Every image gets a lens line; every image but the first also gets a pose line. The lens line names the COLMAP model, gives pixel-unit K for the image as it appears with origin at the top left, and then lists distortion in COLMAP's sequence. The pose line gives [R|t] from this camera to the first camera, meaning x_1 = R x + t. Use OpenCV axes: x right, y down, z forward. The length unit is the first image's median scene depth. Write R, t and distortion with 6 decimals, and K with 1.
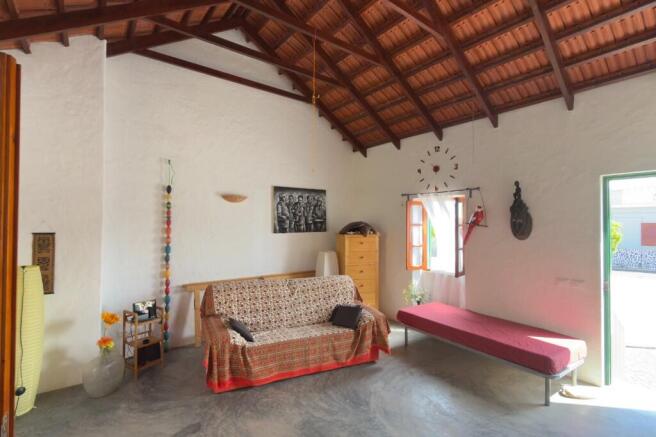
lens RADIAL K [[305.4, 0, 329.3], [0, 305.4, 216.4], [0, 0, 1]] dist [-0.001480, 0.000357]
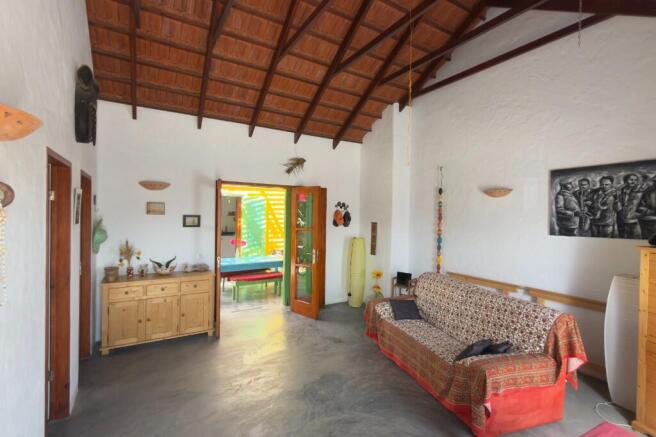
lens RADIAL K [[305.4, 0, 329.7], [0, 305.4, 217.5], [0, 0, 1]] dist [-0.001480, 0.000357]
pose [[-0.093950, 0.008175, -0.995543, 0.583880], [0.006822, 0.999948, 0.007568, 0.004402], [0.995554, -0.006081, -0.094001, 0.535977]]
